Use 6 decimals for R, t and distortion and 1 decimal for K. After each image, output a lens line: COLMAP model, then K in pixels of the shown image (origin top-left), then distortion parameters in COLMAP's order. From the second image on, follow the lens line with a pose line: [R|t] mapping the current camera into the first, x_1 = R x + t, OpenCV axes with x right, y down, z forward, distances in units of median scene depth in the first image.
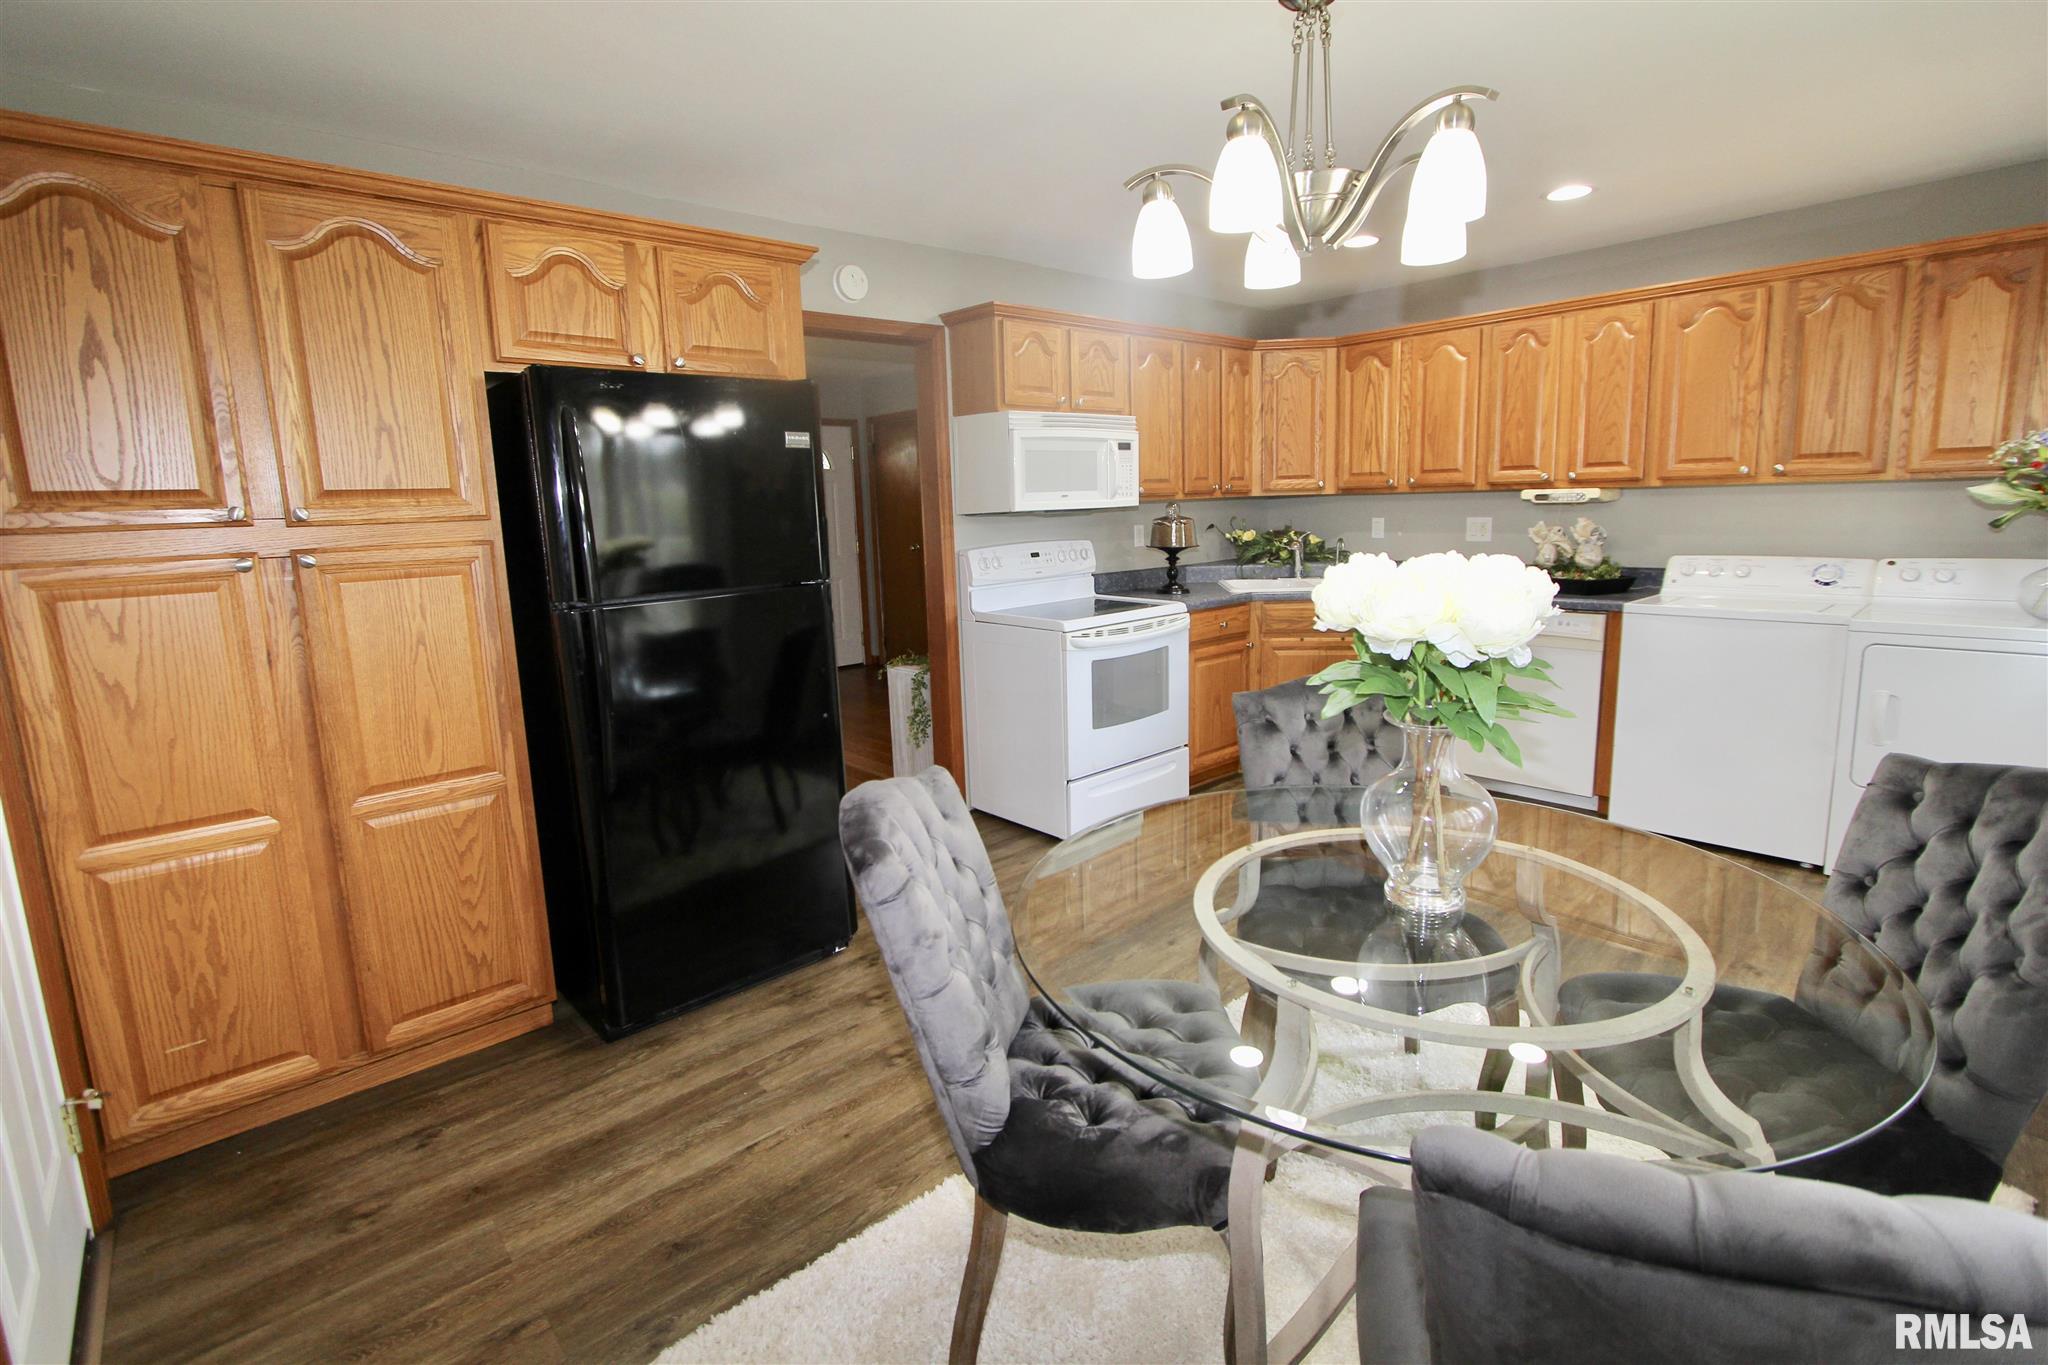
lens RADIAL K [[939.0, 0, 1025.5], [0, 939.0, 652.4], [0, 0, 1]] dist [-0.019357, 0.003844]
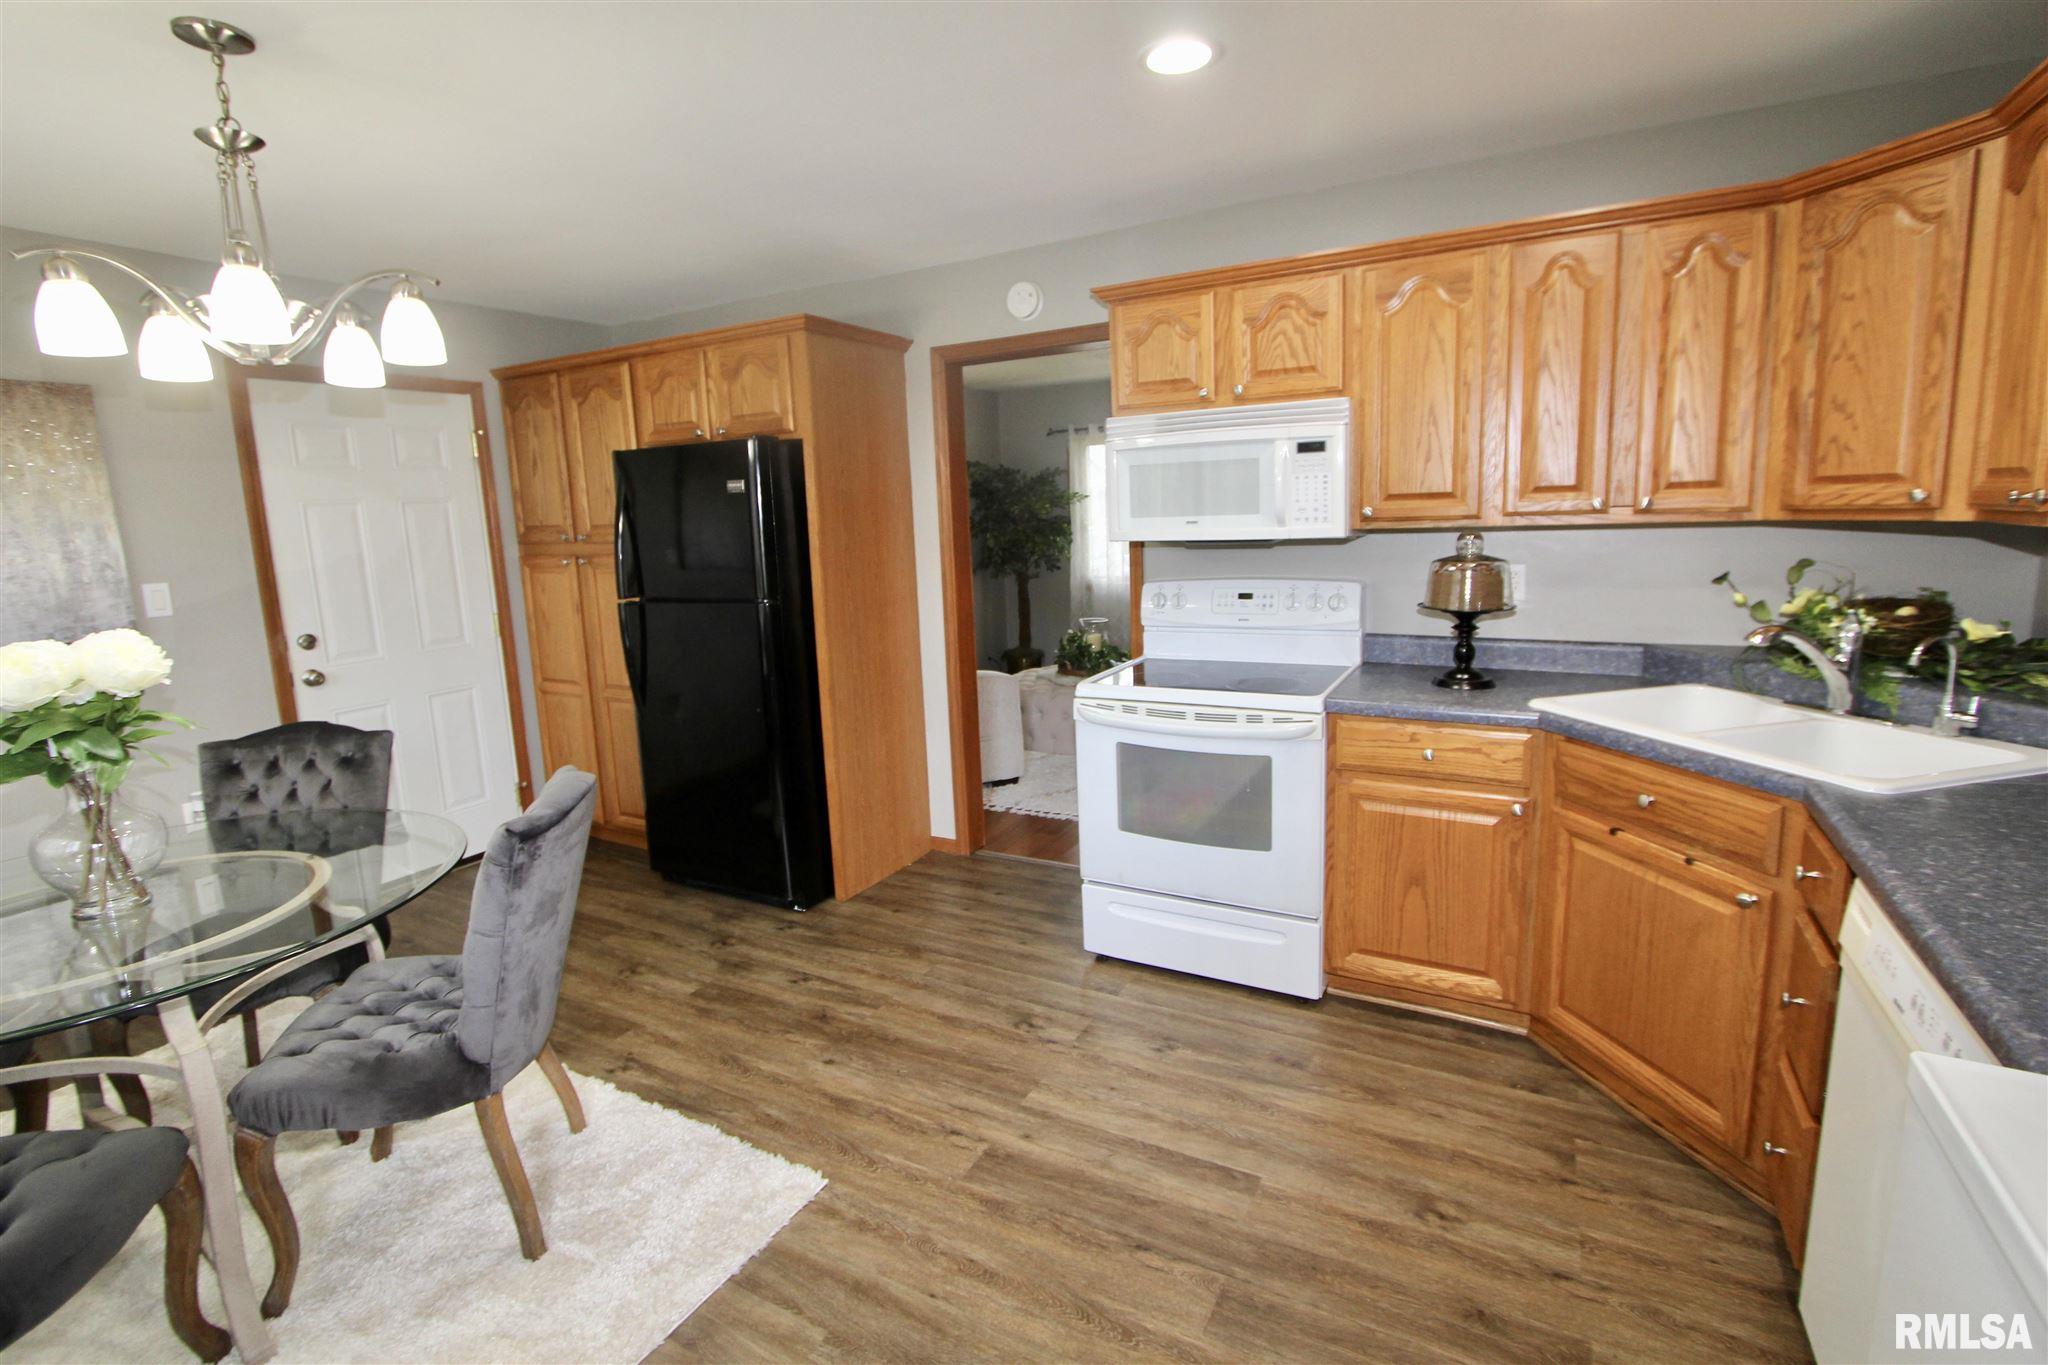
lens RADIAL K [[939.0, 0, 1025.5], [0, 939.0, 652.4], [0, 0, 1]] dist [-0.019357, 0.003844]
pose [[0.321226, 0.161384, -0.933150, 1.019618], [-0.127461, 0.983774, 0.126262, -0.203846], [0.938385, 0.078382, 0.336584, 0.905719]]
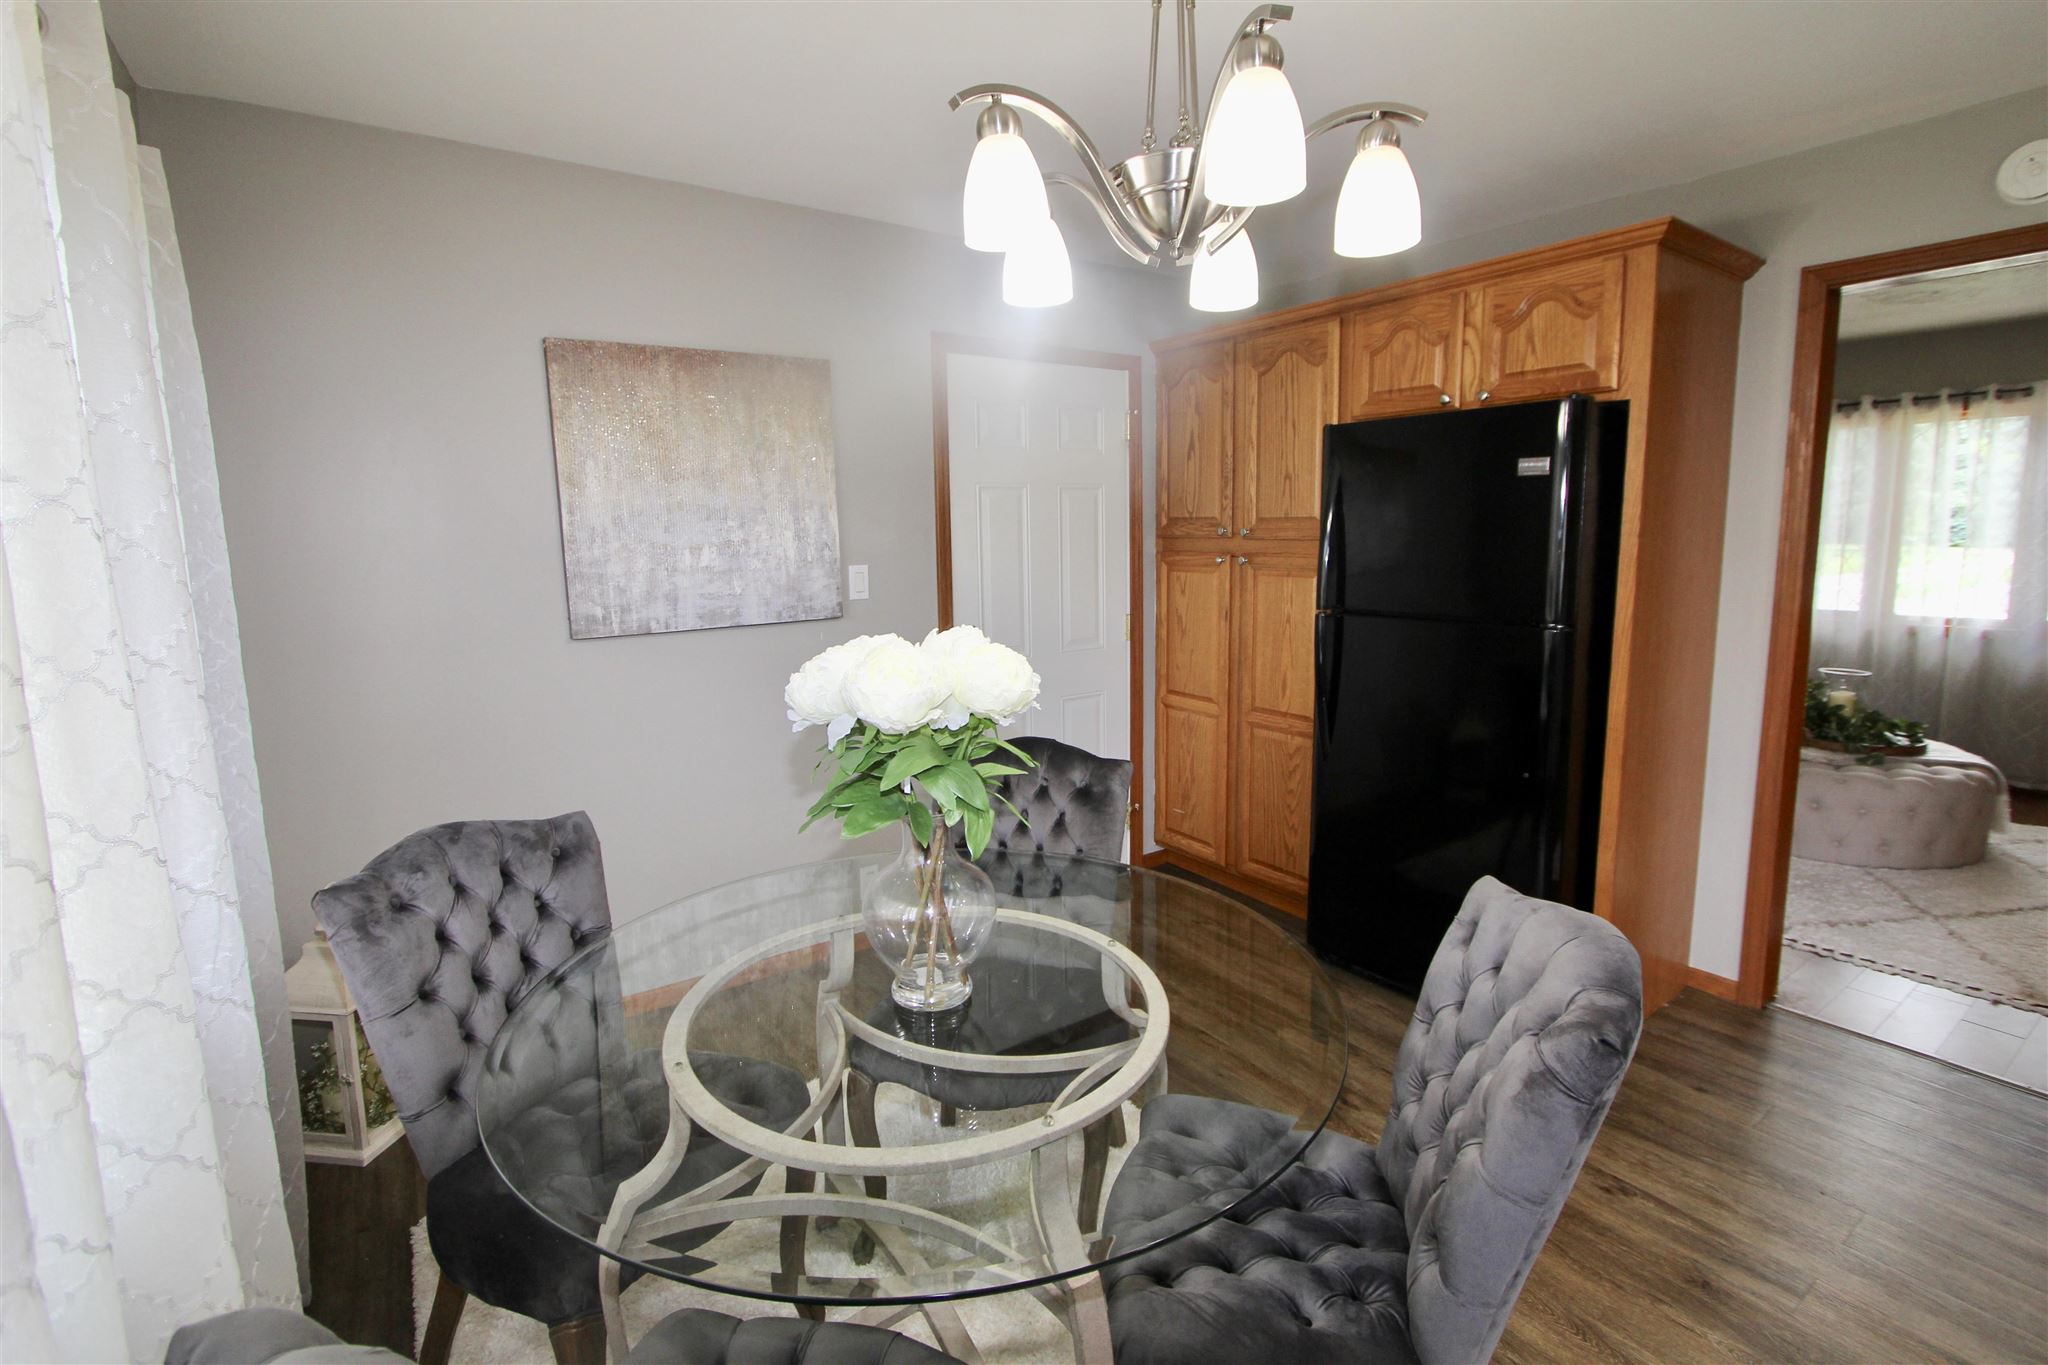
lens RADIAL K [[939.0, 0, 1025.5], [0, 939.0, 652.4], [0, 0, 1]] dist [-0.019357, 0.003844]
pose [[-0.125750, 0.163195, -0.978547, 0.686826], [-0.143165, 0.973067, 0.180678, -0.136607], [0.981677, 0.162814, -0.099000, 0.601435]]
